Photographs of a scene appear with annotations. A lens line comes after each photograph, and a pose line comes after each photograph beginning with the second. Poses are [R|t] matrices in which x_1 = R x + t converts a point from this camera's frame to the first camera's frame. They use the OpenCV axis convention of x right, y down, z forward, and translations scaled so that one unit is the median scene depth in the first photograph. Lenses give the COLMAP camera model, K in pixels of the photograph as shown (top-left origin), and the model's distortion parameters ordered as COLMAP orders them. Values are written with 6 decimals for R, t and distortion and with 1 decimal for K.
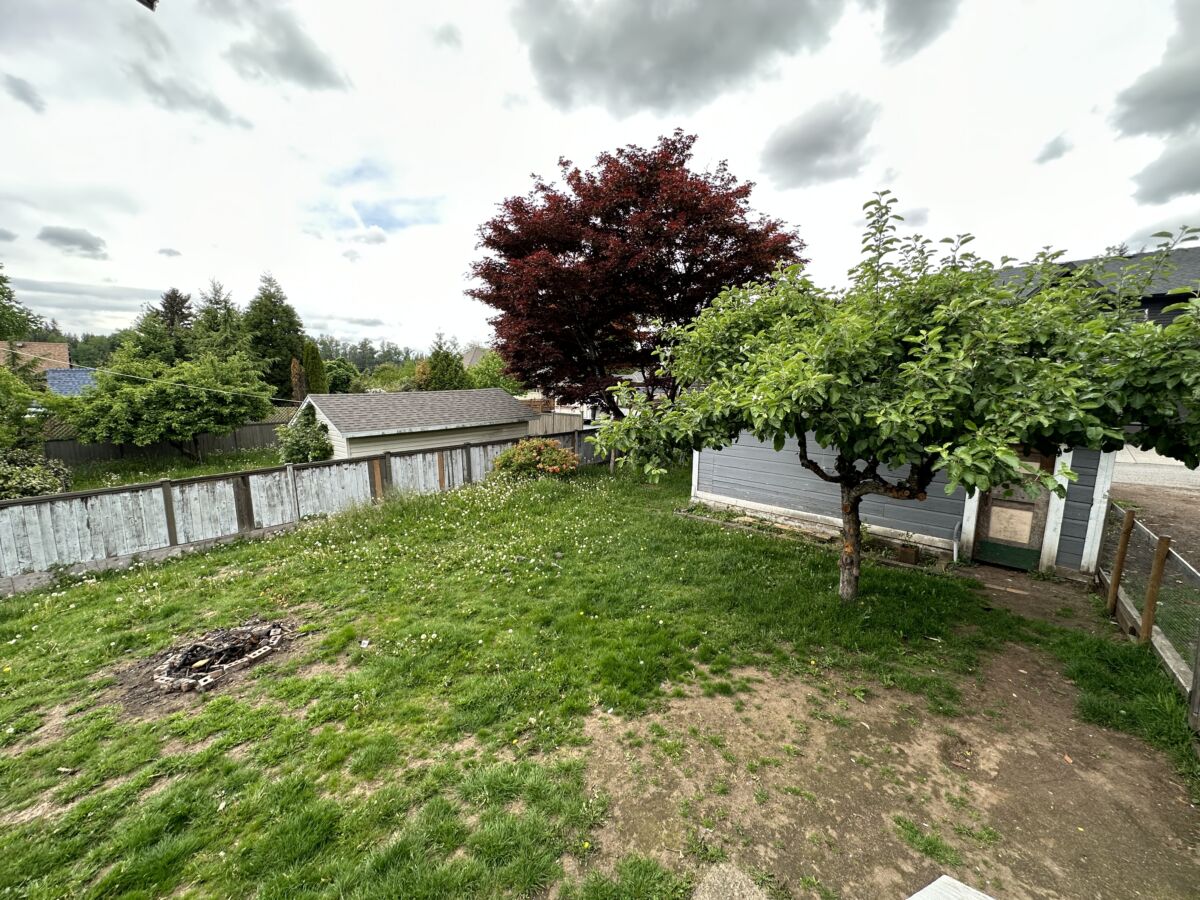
lens RADIAL K [[477.8, 0, 595.8], [0, 477.8, 444.3], [0, 0, 1]] dist [0.000890, 0.001412]
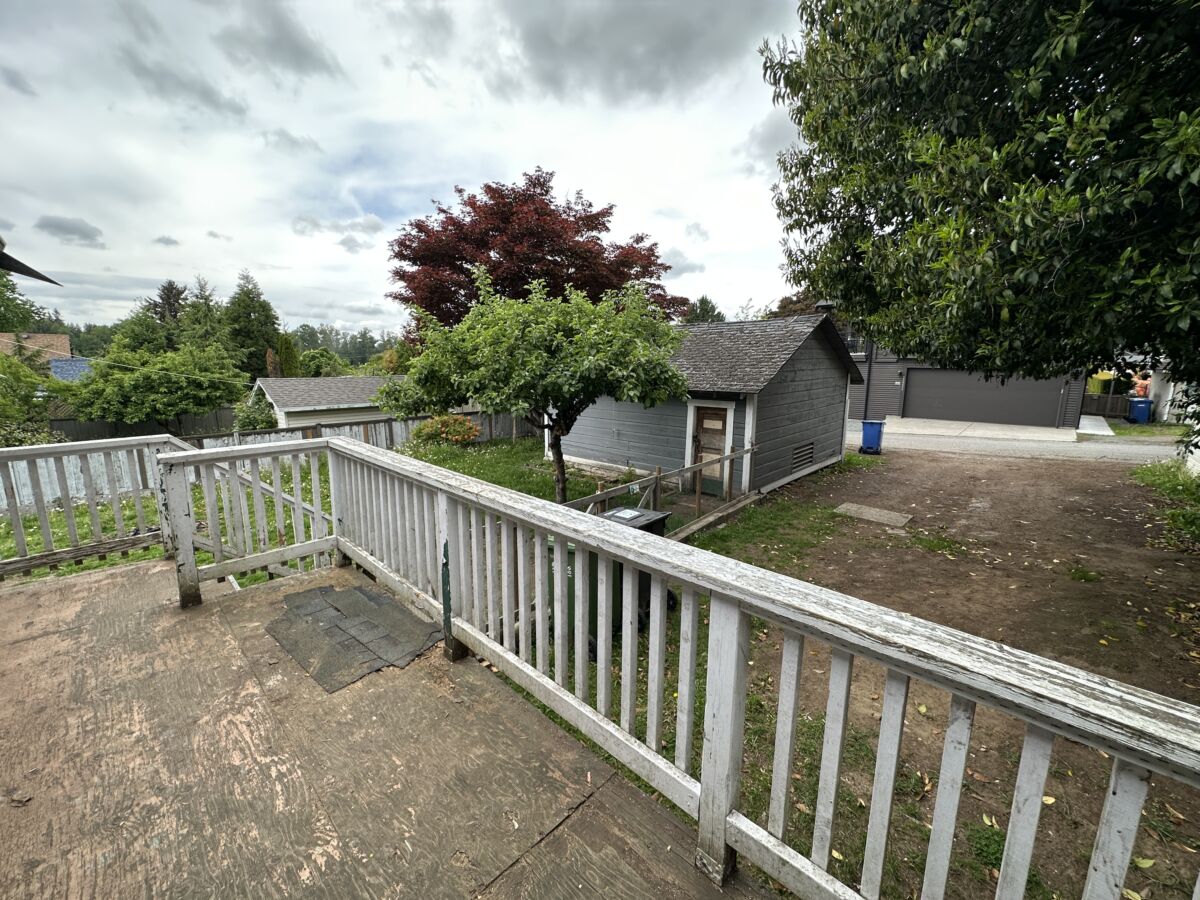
lens RADIAL K [[477.8, 0, 604.5], [0, 477.8, 452.5], [0, 0, 1]] dist [0.000890, 0.001412]
pose [[0.999999, -0.001432, -0.000618, 0.212776], [0.001455, 0.999210, 0.039724, 0.028070], [0.000561, -0.039725, 0.999210, -0.179932]]
